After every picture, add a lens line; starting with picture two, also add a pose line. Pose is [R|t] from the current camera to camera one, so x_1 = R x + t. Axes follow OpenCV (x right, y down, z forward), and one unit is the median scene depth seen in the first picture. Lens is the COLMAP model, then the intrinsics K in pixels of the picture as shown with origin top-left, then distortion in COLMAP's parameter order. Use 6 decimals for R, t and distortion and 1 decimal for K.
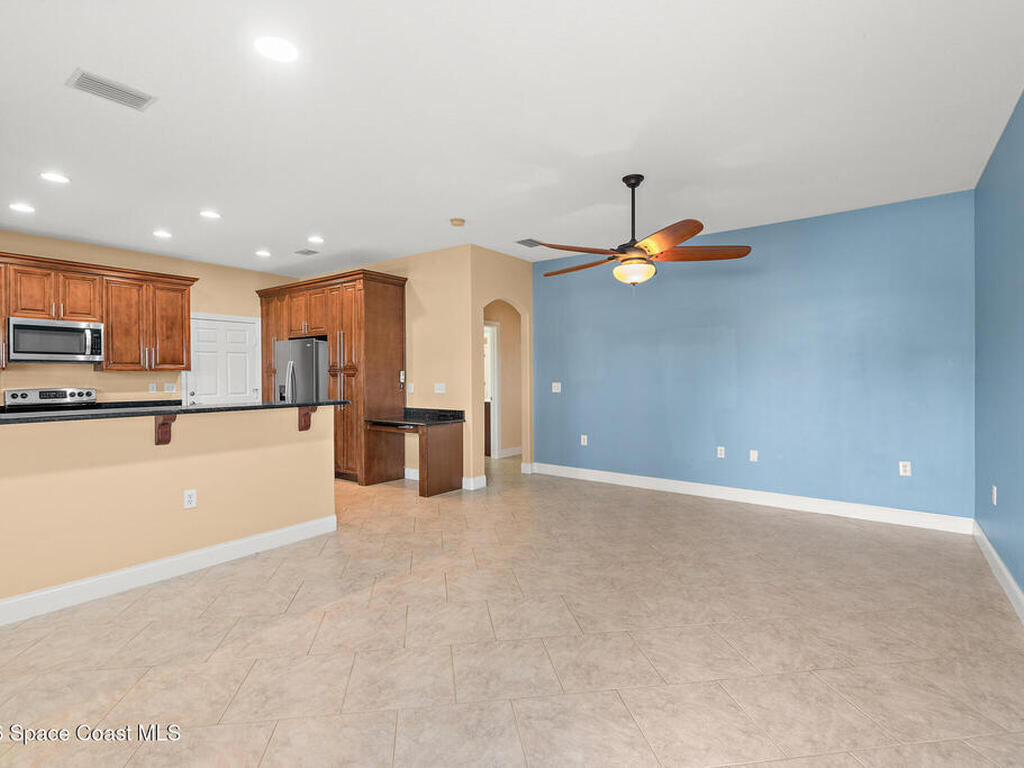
lens RADIAL K [[494.2, 0, 499.8], [0, 494.2, 376.2], [0, 0, 1]] dist [-0.005599, -0.000568]
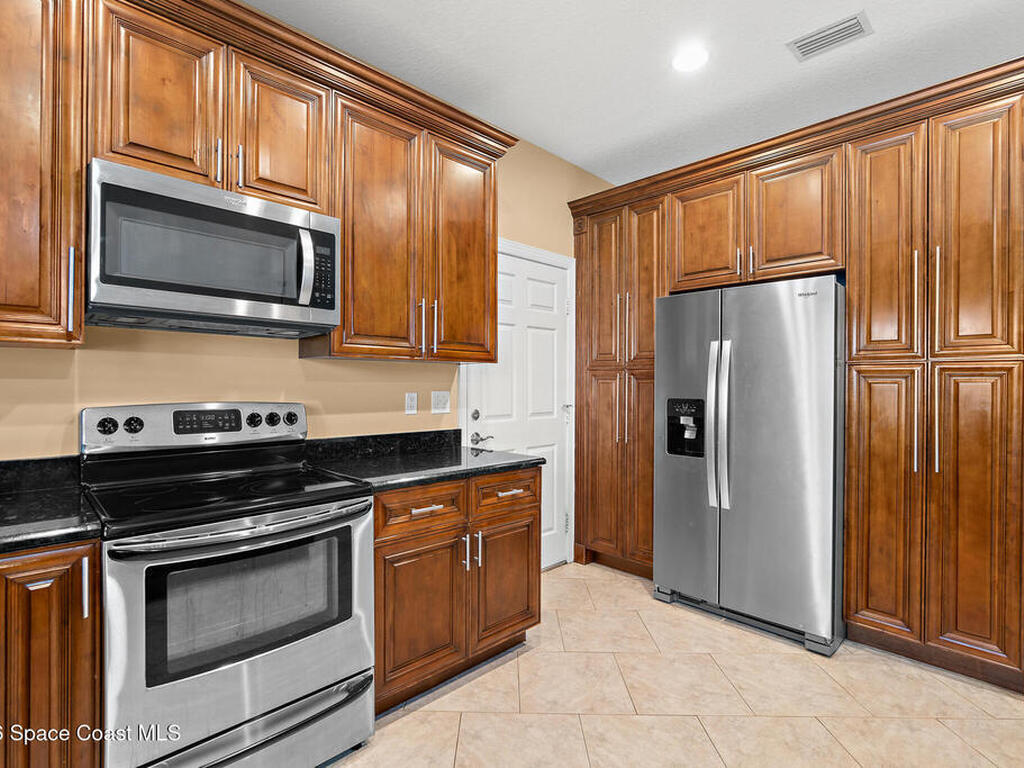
lens RADIAL K [[510.3, 0, 512.0], [0, 510.3, 384.0], [0, 0, 1]] dist [-0.000261, -0.000116]
pose [[0.990080, 0.009682, -0.140172, -0.634376], [-0.010007, 0.999949, -0.001616, 0.009528], [0.140149, 0.003002, 0.990126, 0.659922]]
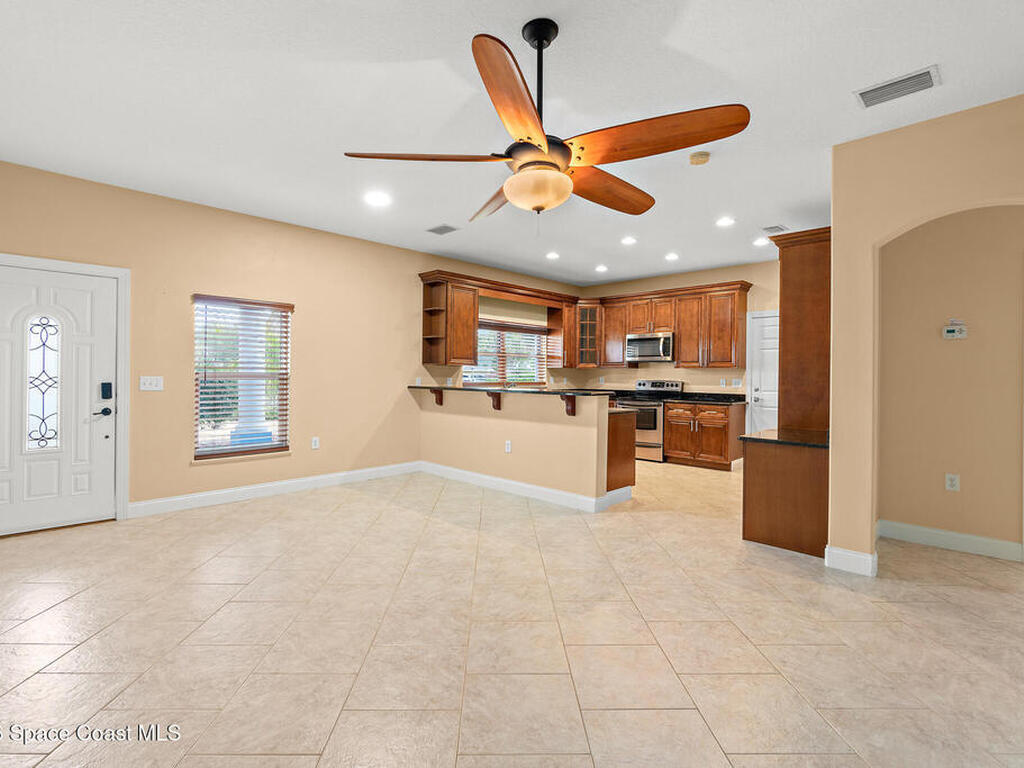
lens RADIAL K [[494.2, 0, 499.8], [0, 494.2, 376.2], [0, 0, 1]] dist [-0.005599, -0.000568]
pose [[-0.111943, 0.008244, -0.993680, 0.579171], [-0.010430, 0.999901, 0.009471, 0.003670], [0.993660, 0.011425, -0.111846, 0.691861]]
